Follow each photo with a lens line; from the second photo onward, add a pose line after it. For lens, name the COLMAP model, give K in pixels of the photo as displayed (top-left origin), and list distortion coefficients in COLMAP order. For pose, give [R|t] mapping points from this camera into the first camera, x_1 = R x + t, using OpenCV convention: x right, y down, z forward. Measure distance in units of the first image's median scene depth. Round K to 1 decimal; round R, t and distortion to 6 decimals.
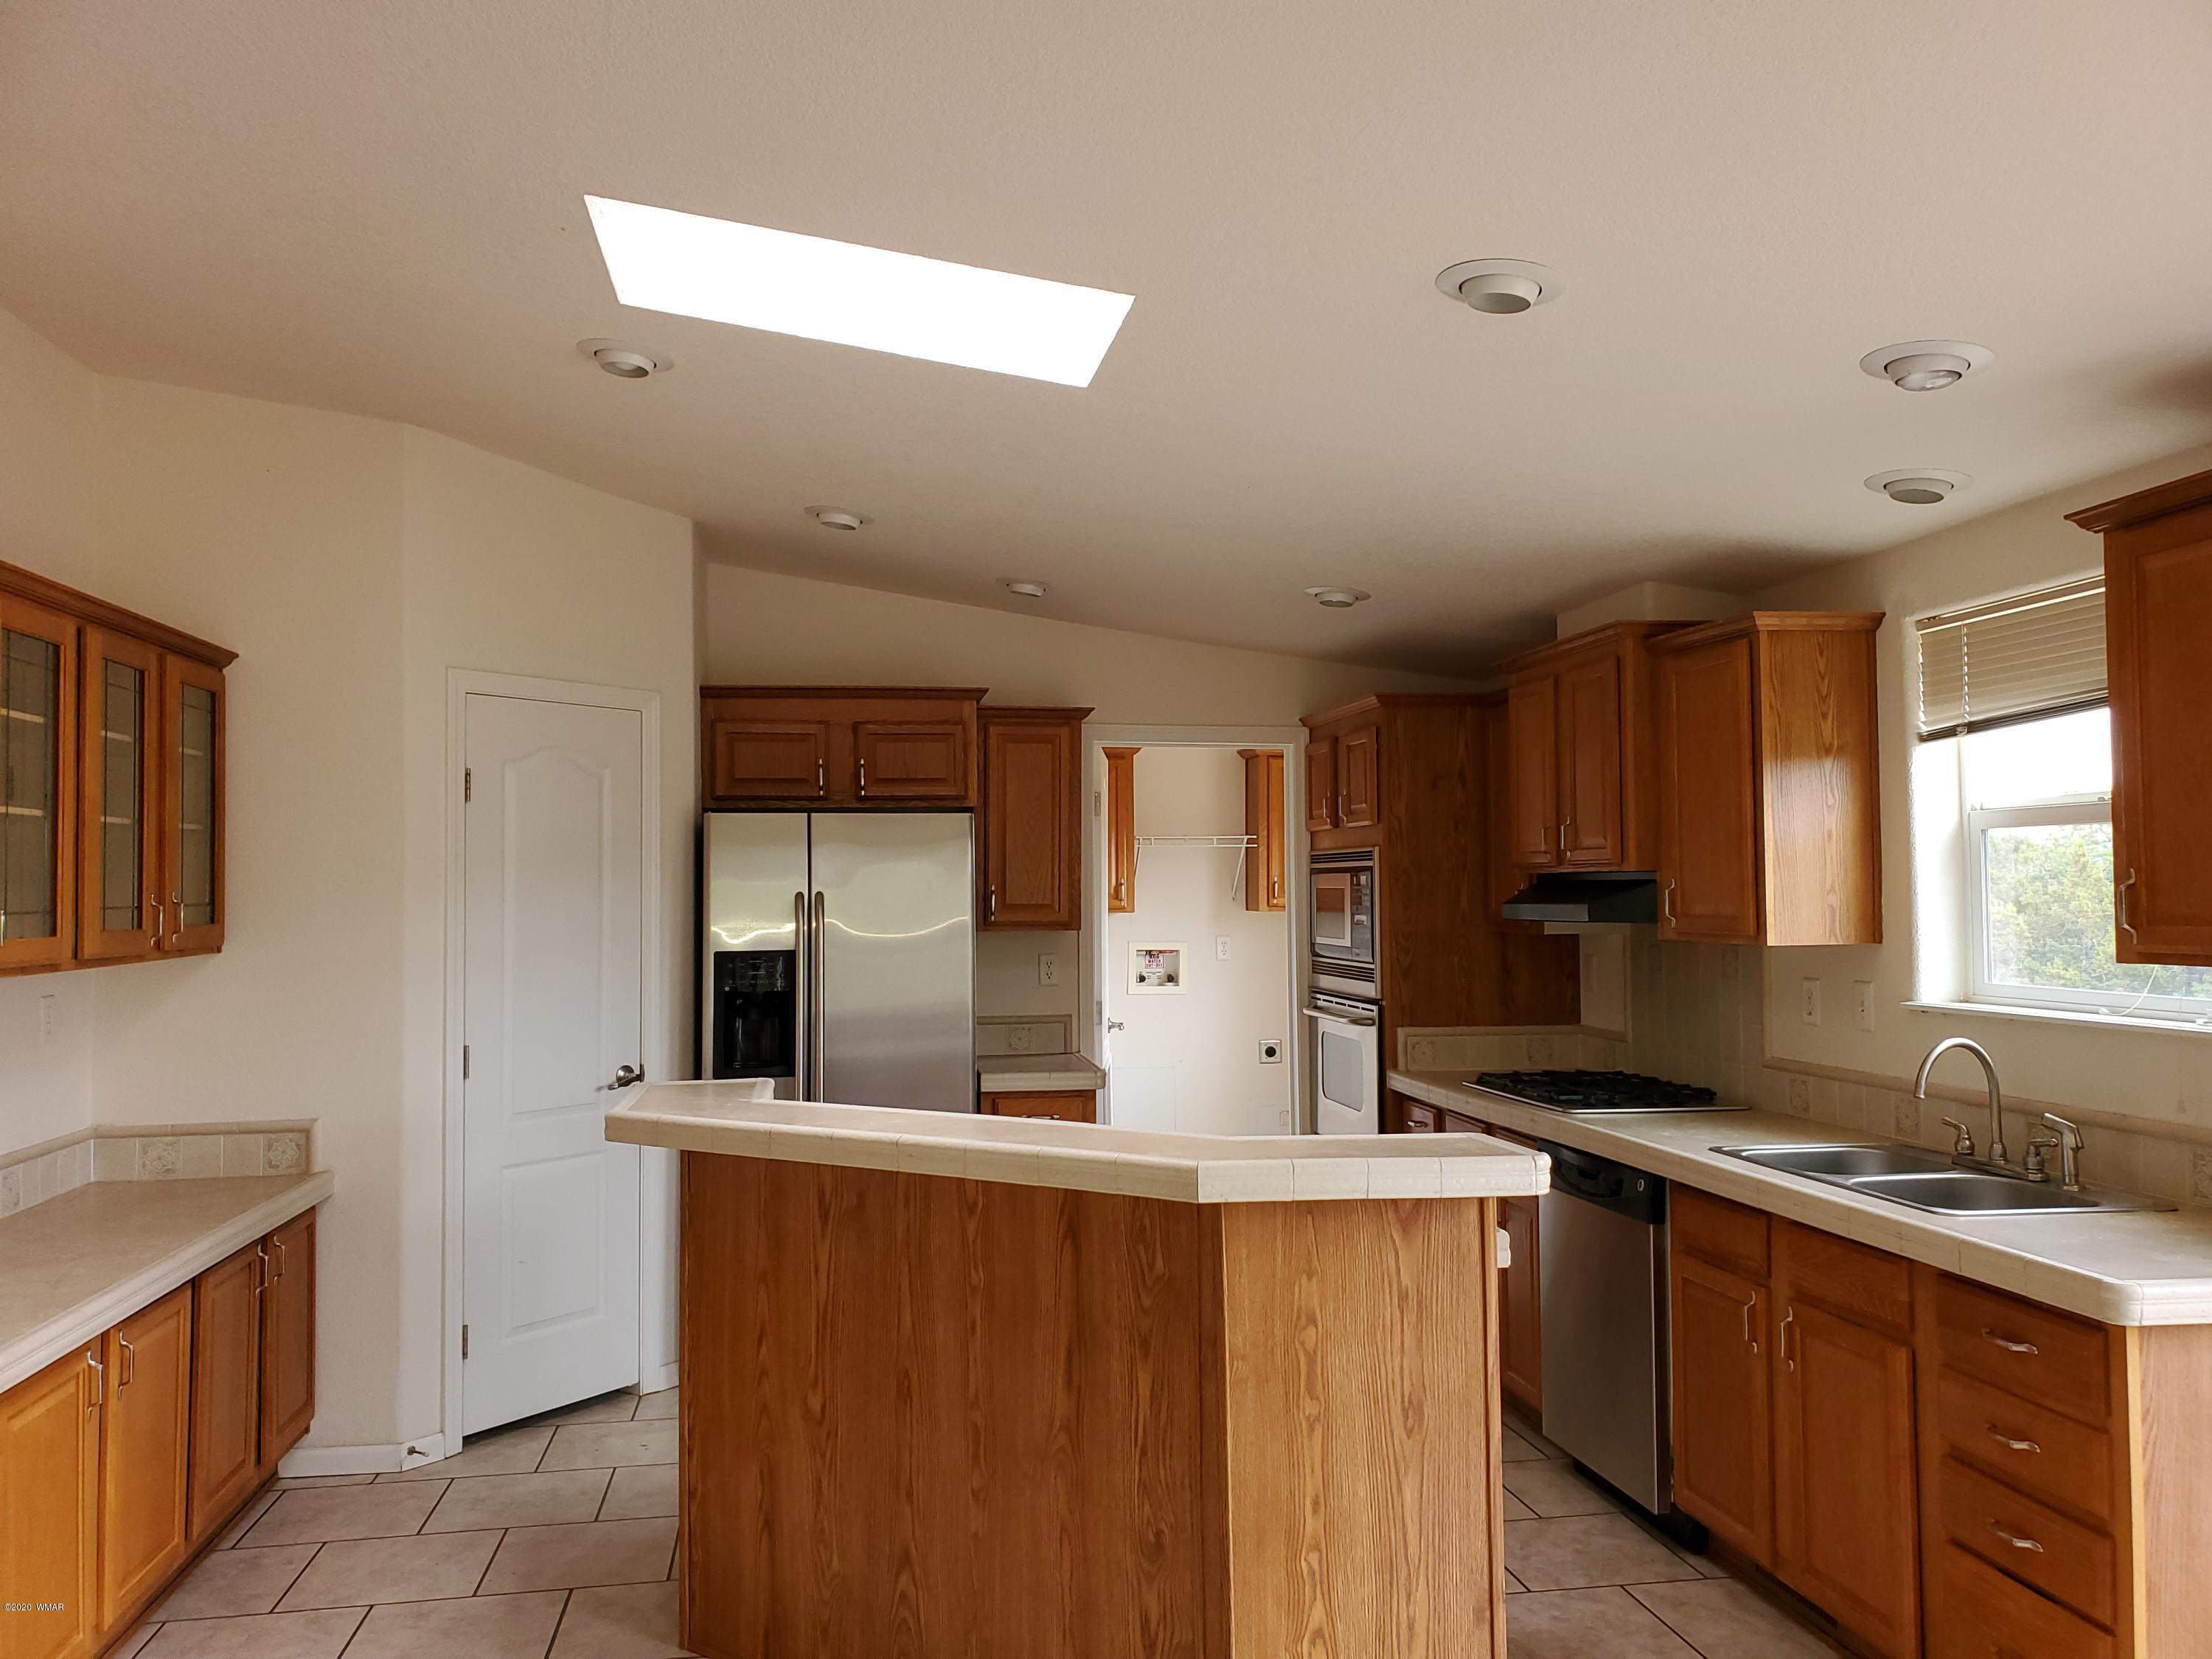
lens RADIAL K [[1754.5, 0, 1088.0], [0, 1754.5, 838.1], [0, 0, 1]] dist [0.039597, -0.005154]
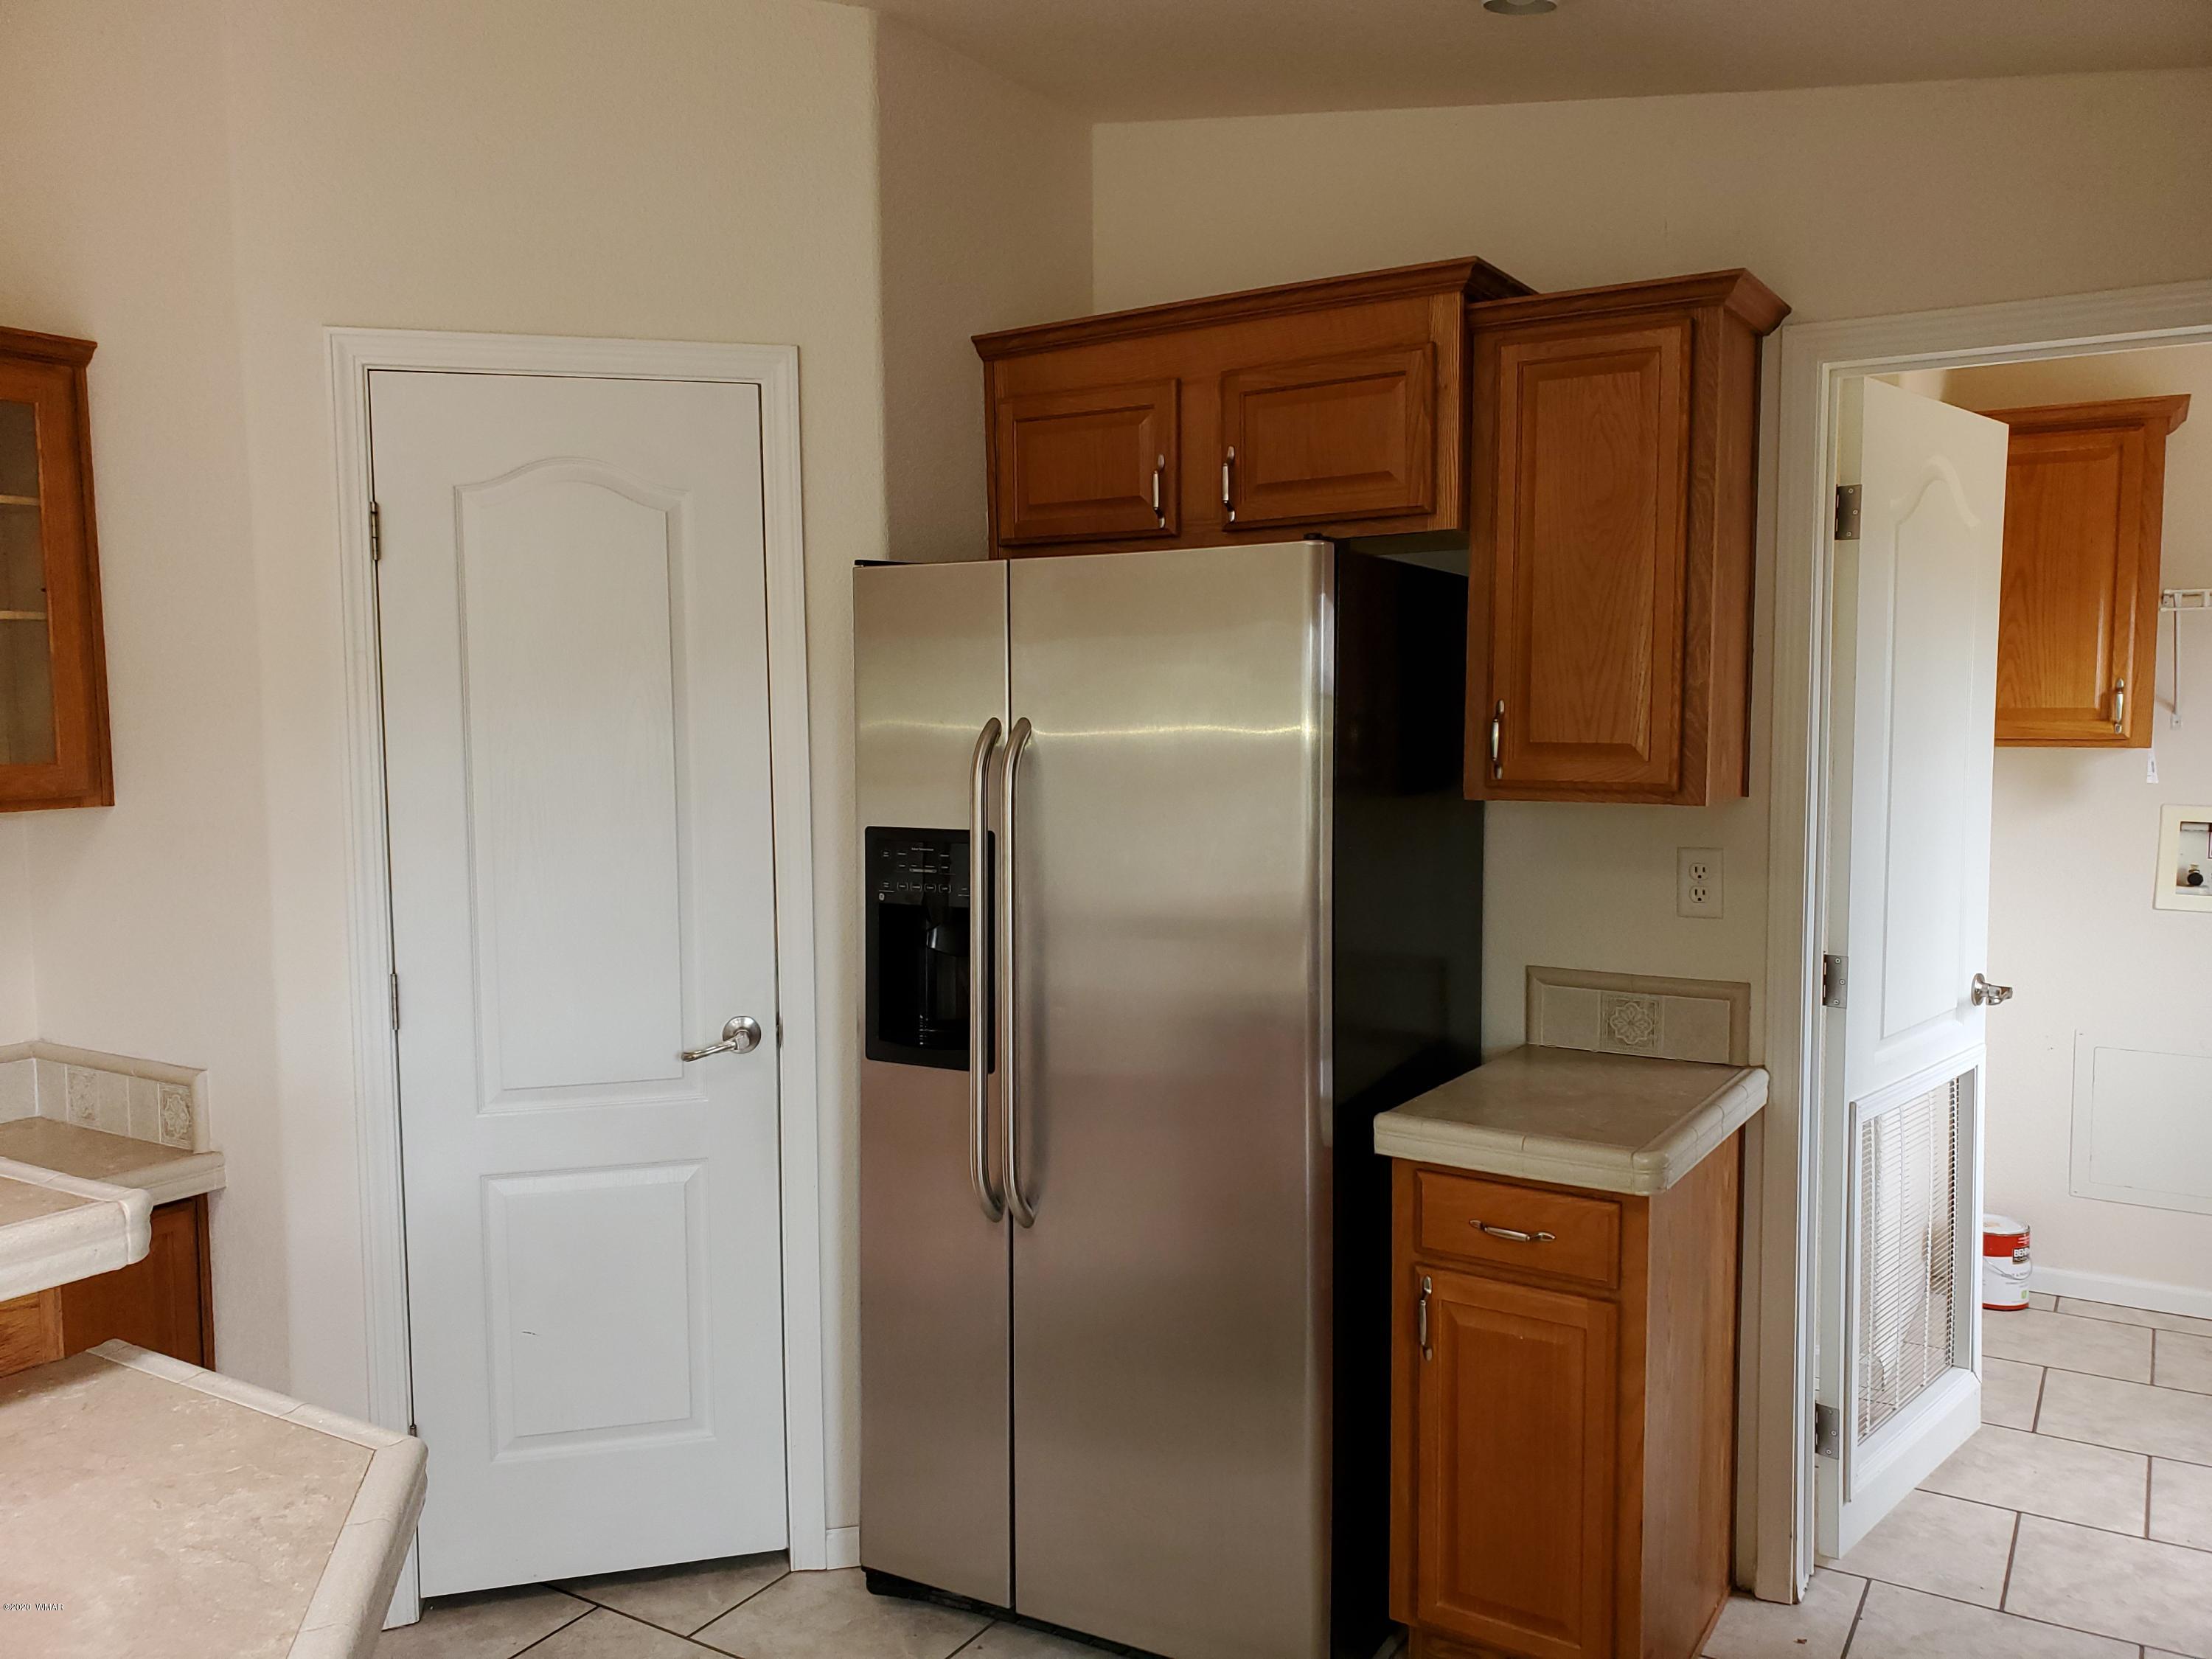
lens RADIAL K [[1681.5, 0, 1069.2], [0, 1681.5, 835.7], [0, 0, 1]] dist [0.030155, -0.002321]
pose [[0.743085, 0.053133, -0.667084, 0.171118], [0.023653, 0.994135, 0.105530, 0.013913], [0.668779, -0.094196, 0.737470, 0.641331]]
